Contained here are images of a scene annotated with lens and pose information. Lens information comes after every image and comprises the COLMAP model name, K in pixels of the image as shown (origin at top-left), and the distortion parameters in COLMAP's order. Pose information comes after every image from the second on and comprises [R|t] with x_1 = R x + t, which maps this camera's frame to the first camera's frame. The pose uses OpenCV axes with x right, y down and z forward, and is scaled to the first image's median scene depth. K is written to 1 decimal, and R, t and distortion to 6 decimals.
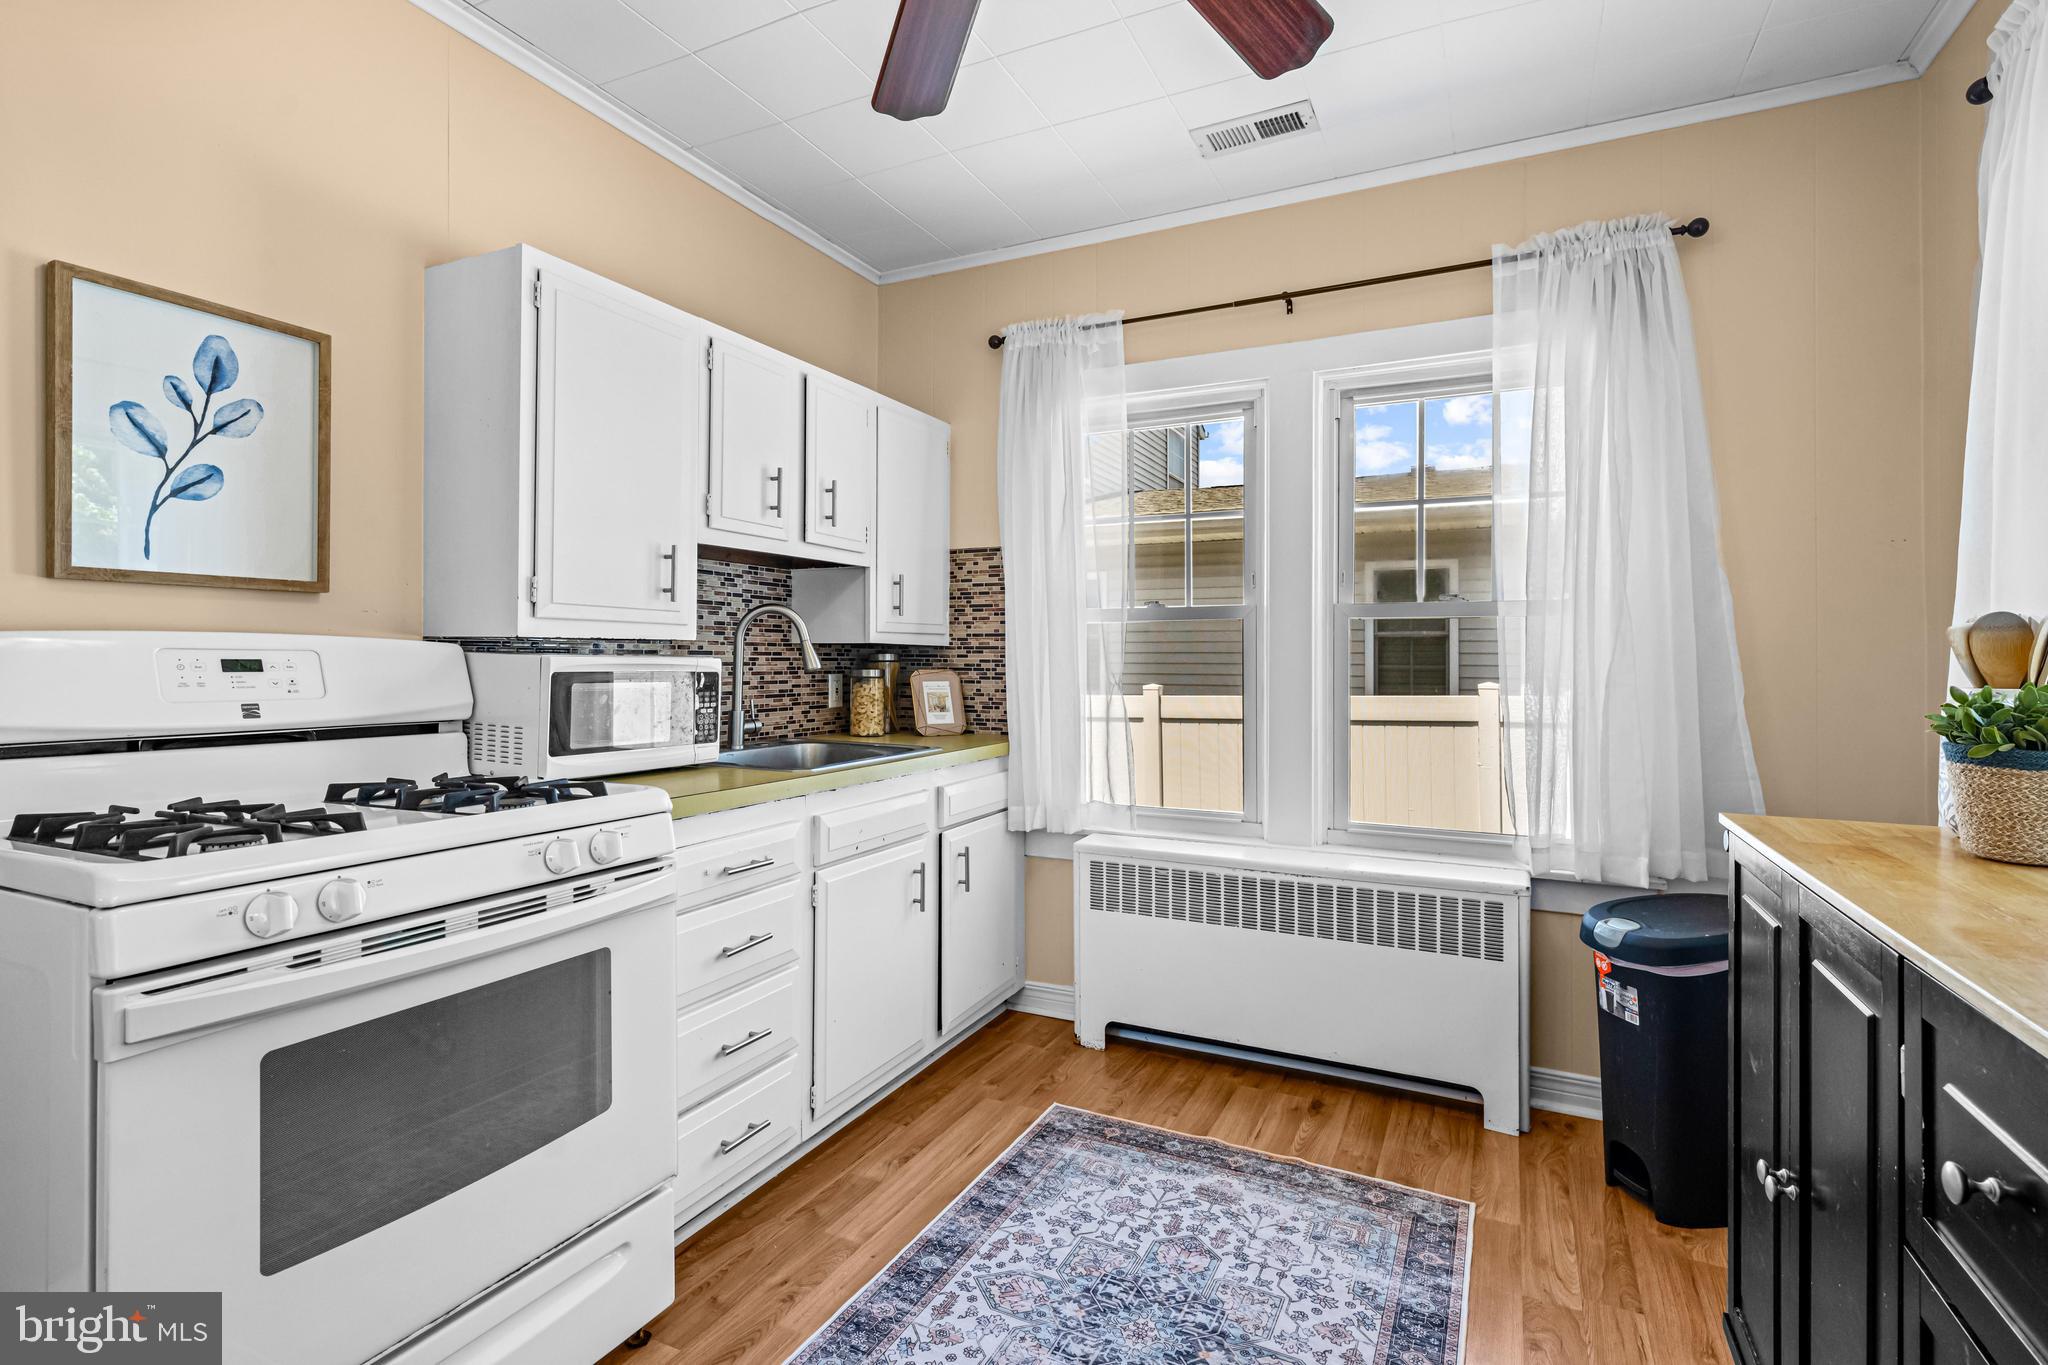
lens RADIAL K [[960.2, 0, 1046.0], [0, 960.2, 652.3], [0, 0, 1]] dist [0.002003, -0.000618]
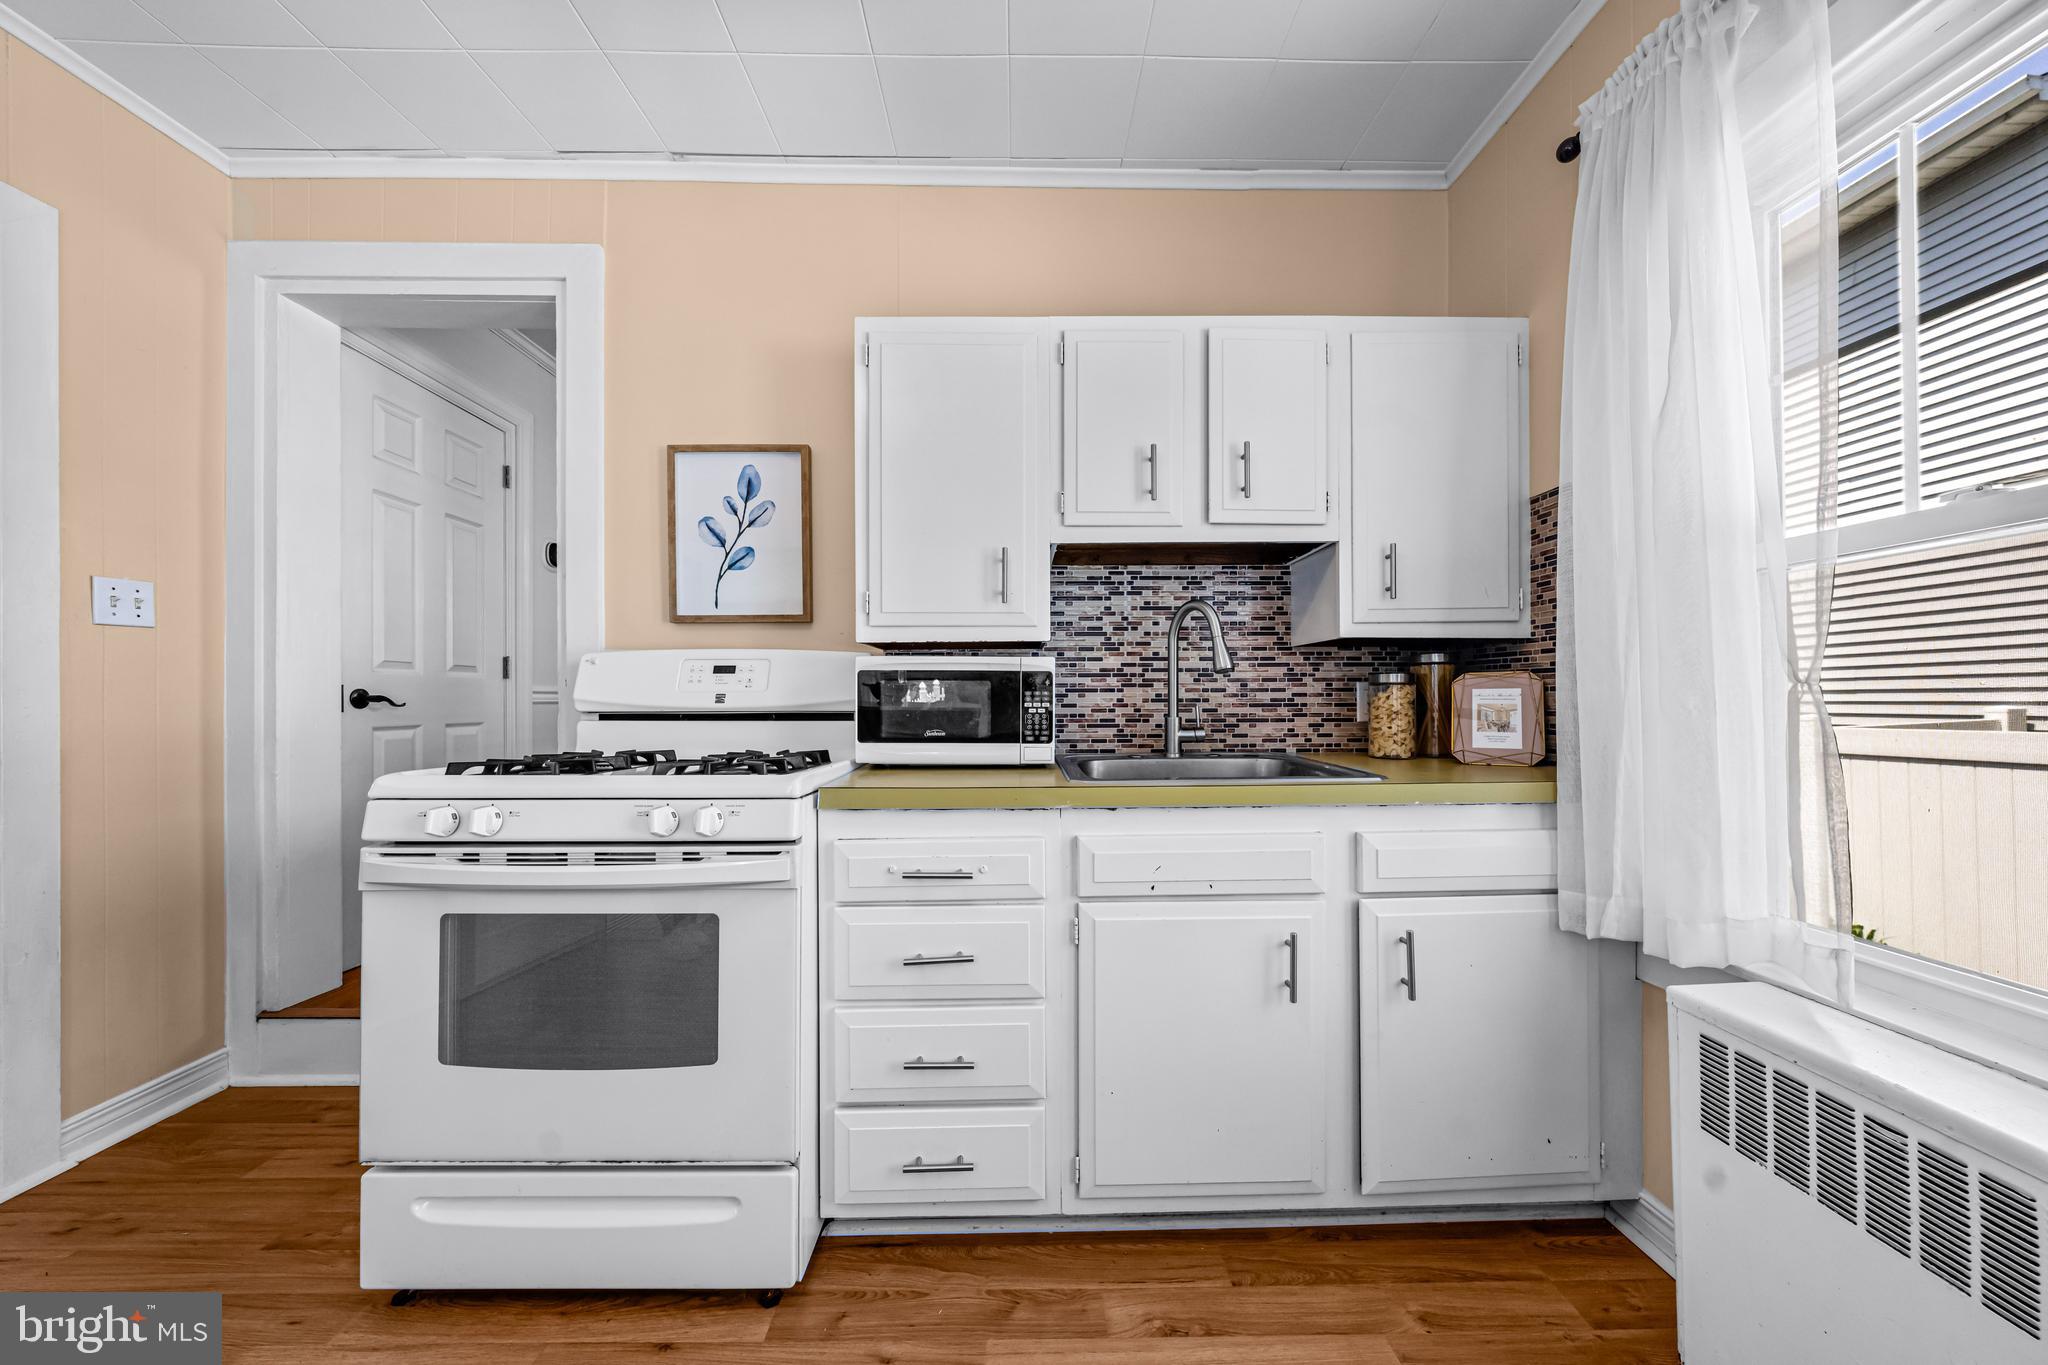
lens RADIAL K [[696.1, 0, 1028.6], [0, 696.1, 695.9], [0, 0, 1]] dist [-0.002041, 0.000051]
pose [[0.441821, -0.008607, -0.897062, 0.266972], [0.013397, 0.999906, -0.002995, 0.045140], [0.897003, -0.010694, 0.441895, 0.641752]]
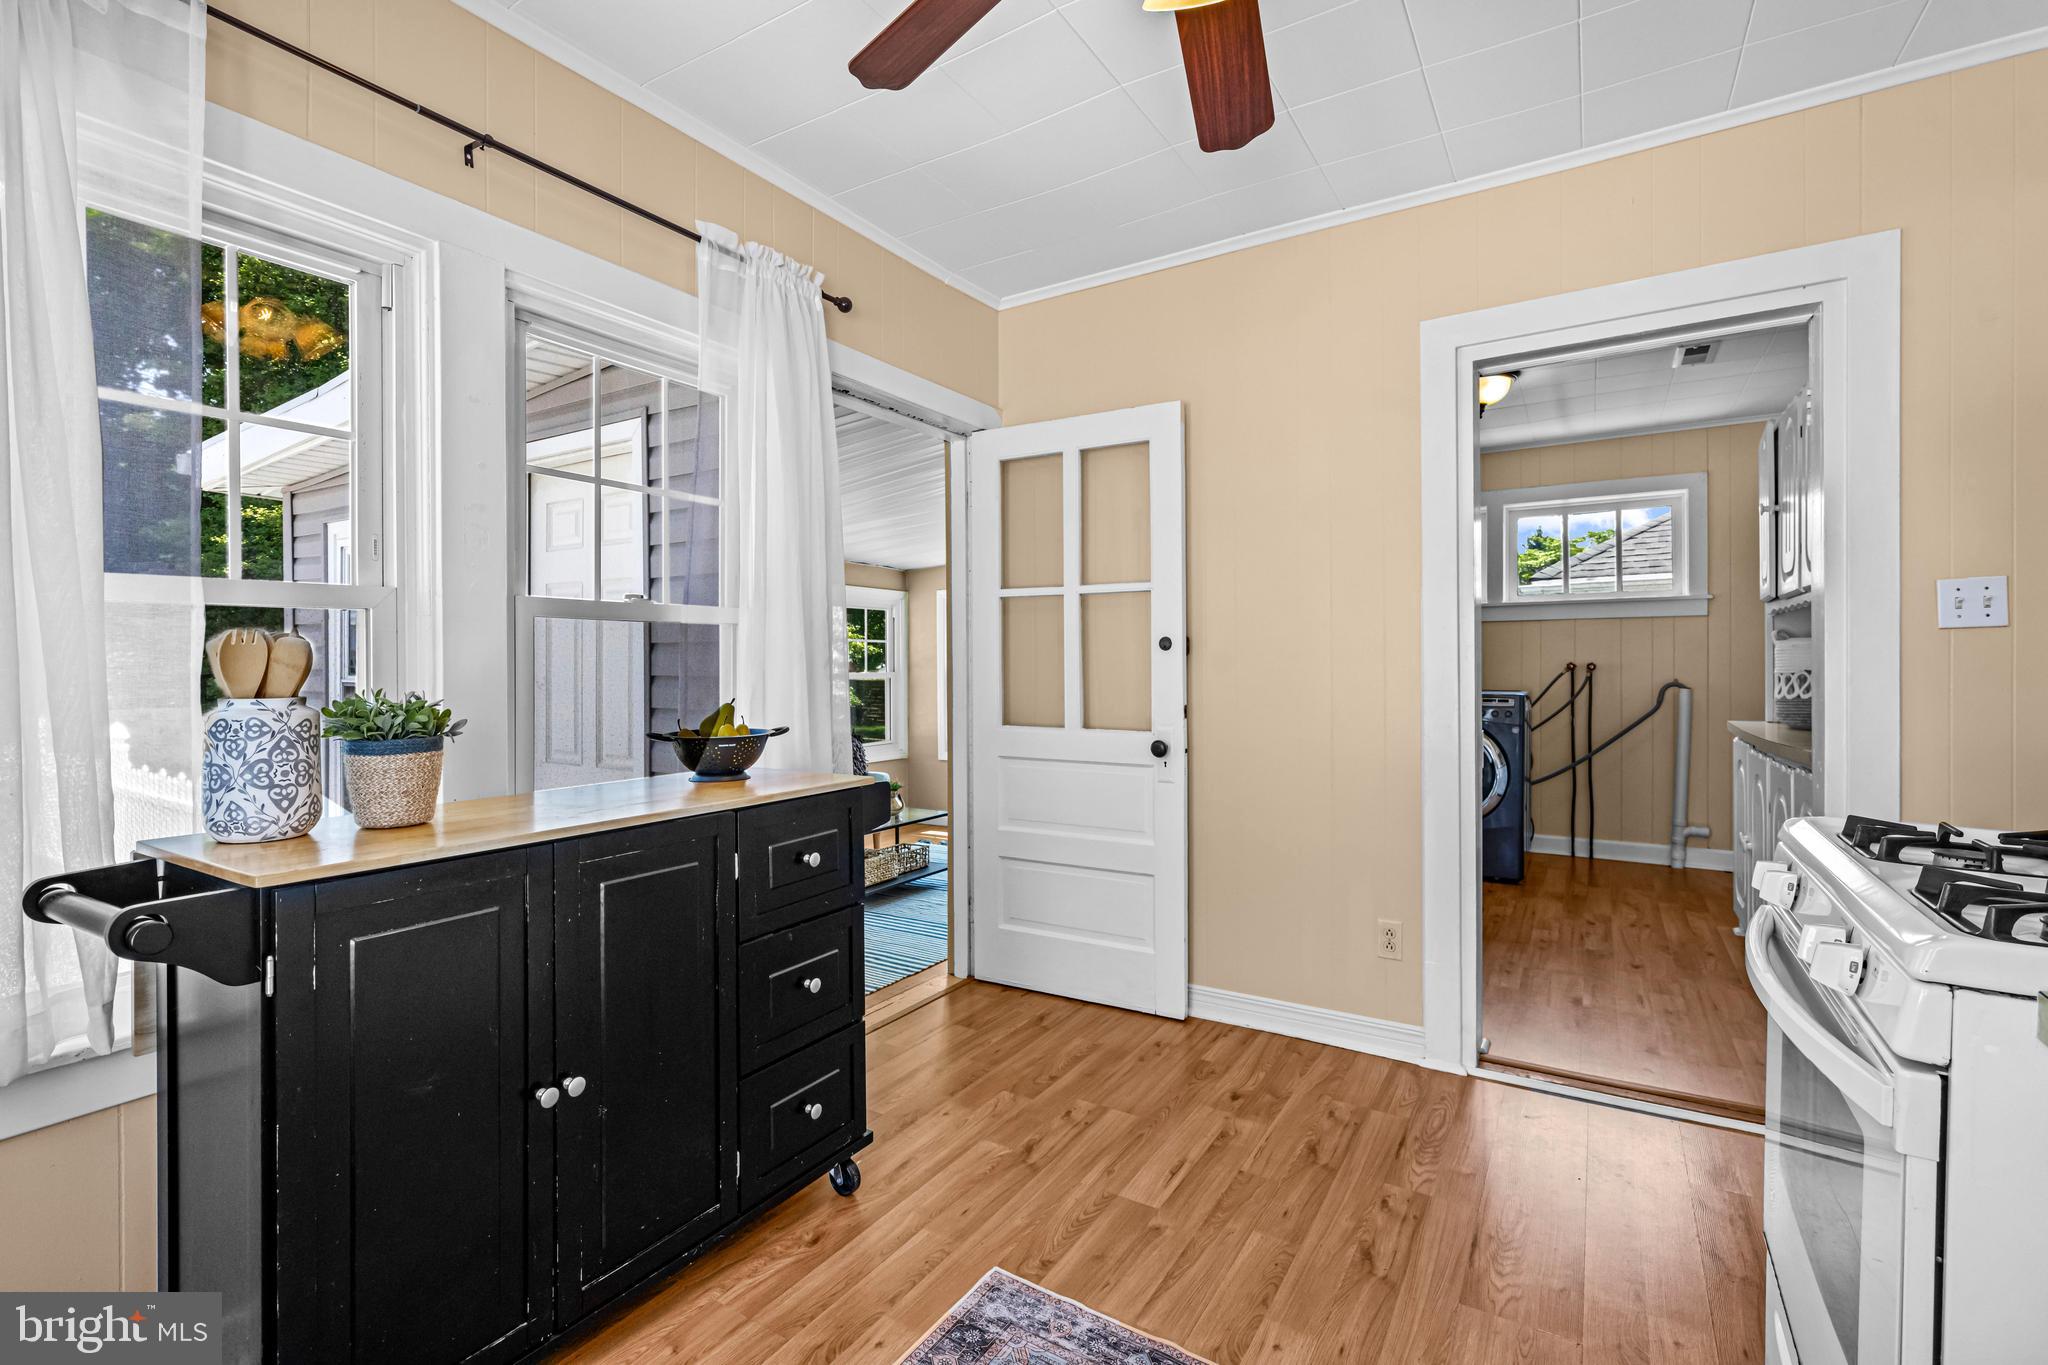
lens RADIAL K [[914.1, 0, 1018.2], [0, 914.1, 661.3], [0, 0, 1]] dist [-0.001862, -0.000687]
pose [[-0.993039, -0.002470, 0.117757, 0.019250], [-0.003498, 0.999958, -0.008530, 0.001516], [-0.117731, -0.008882, -0.993006, 1.098419]]
